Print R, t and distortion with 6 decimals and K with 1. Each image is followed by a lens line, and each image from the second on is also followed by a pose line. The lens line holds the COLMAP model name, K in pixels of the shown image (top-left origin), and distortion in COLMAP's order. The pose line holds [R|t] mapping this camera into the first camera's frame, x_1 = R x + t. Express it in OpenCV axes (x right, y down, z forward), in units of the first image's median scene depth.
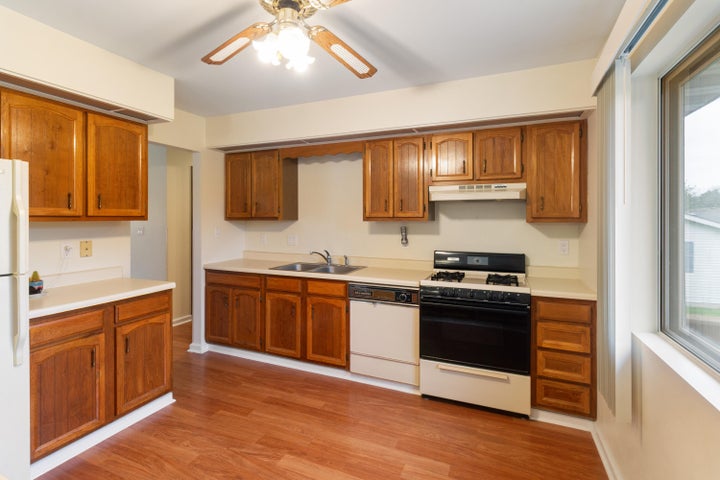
lens RADIAL K [[339.4, 0, 356.0], [0, 339.4, 225.5], [0, 0, 1]] dist [-0.001197, -0.000063]
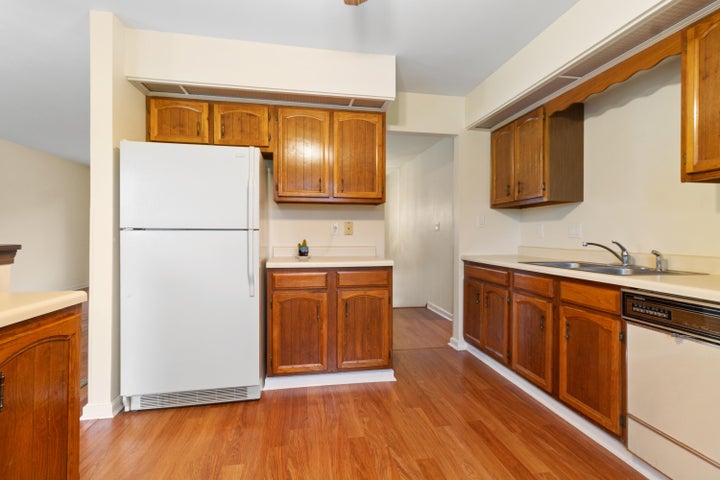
lens RADIAL K [[331.7, 0, 360.0], [0, 331.7, 240.0], [0, 0, 1]] dist [-0.001894, -0.000623]
pose [[0.549061, 0.011828, -0.835699, 0.192056], [-0.015481, 0.999872, 0.003980, 0.089570], [0.835639, 0.010752, 0.549173, 0.325450]]
